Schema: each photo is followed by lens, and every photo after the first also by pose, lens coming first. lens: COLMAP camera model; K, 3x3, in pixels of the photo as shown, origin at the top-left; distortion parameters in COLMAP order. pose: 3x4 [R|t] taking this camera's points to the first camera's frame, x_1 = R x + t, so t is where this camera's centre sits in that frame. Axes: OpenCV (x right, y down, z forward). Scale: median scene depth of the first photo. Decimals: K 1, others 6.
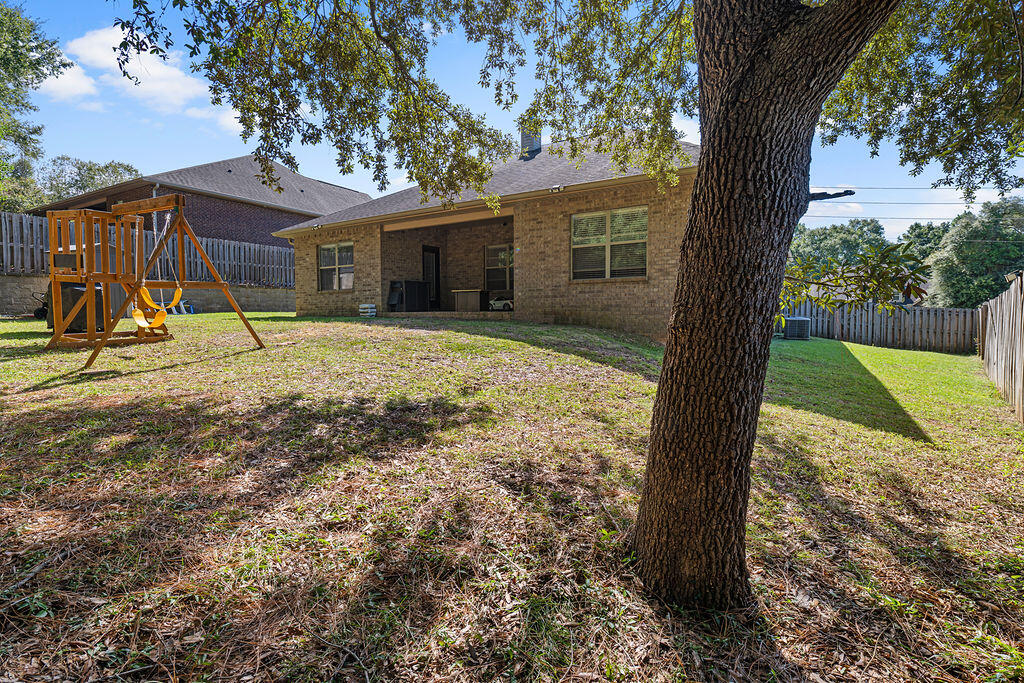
lens RADIAL K [[499.3, 0, 512.0], [0, 499.3, 341.4], [0, 0, 1]] dist [-0.000438, -0.000008]
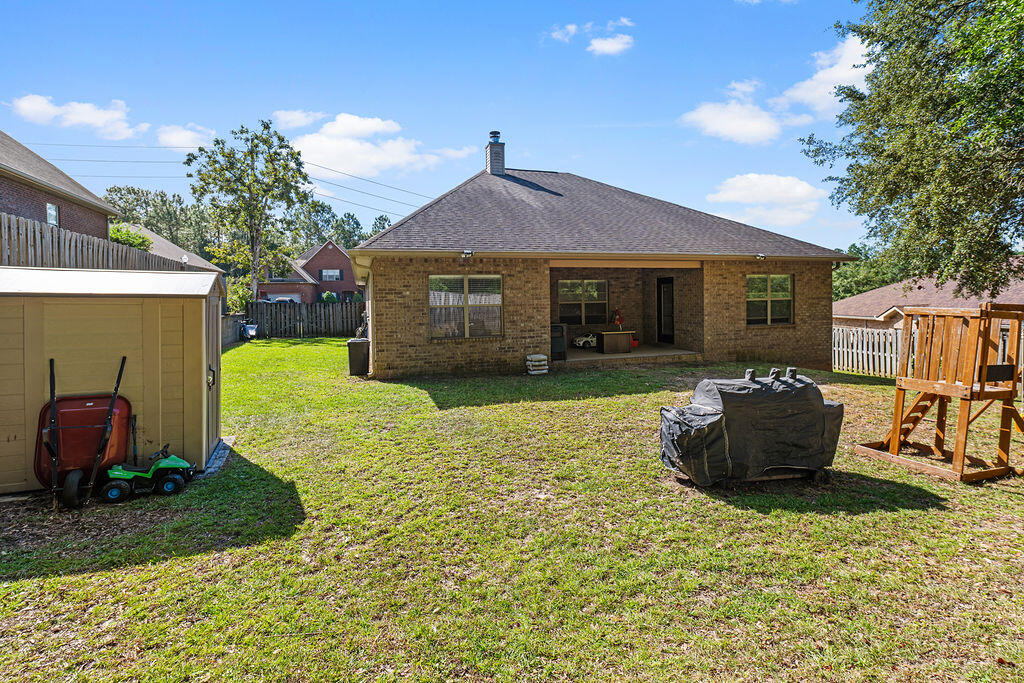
lens RADIAL K [[472.1, 0, 512.0], [0, 472.1, 340.4], [0, 0, 1]] dist [0.000247, 0.000008]
pose [[0.626709, -0.022946, 0.778916, -1.183296], [0.087603, 0.995305, -0.041164, -0.090047], [-0.774314, 0.094033, 0.625776, 0.720995]]
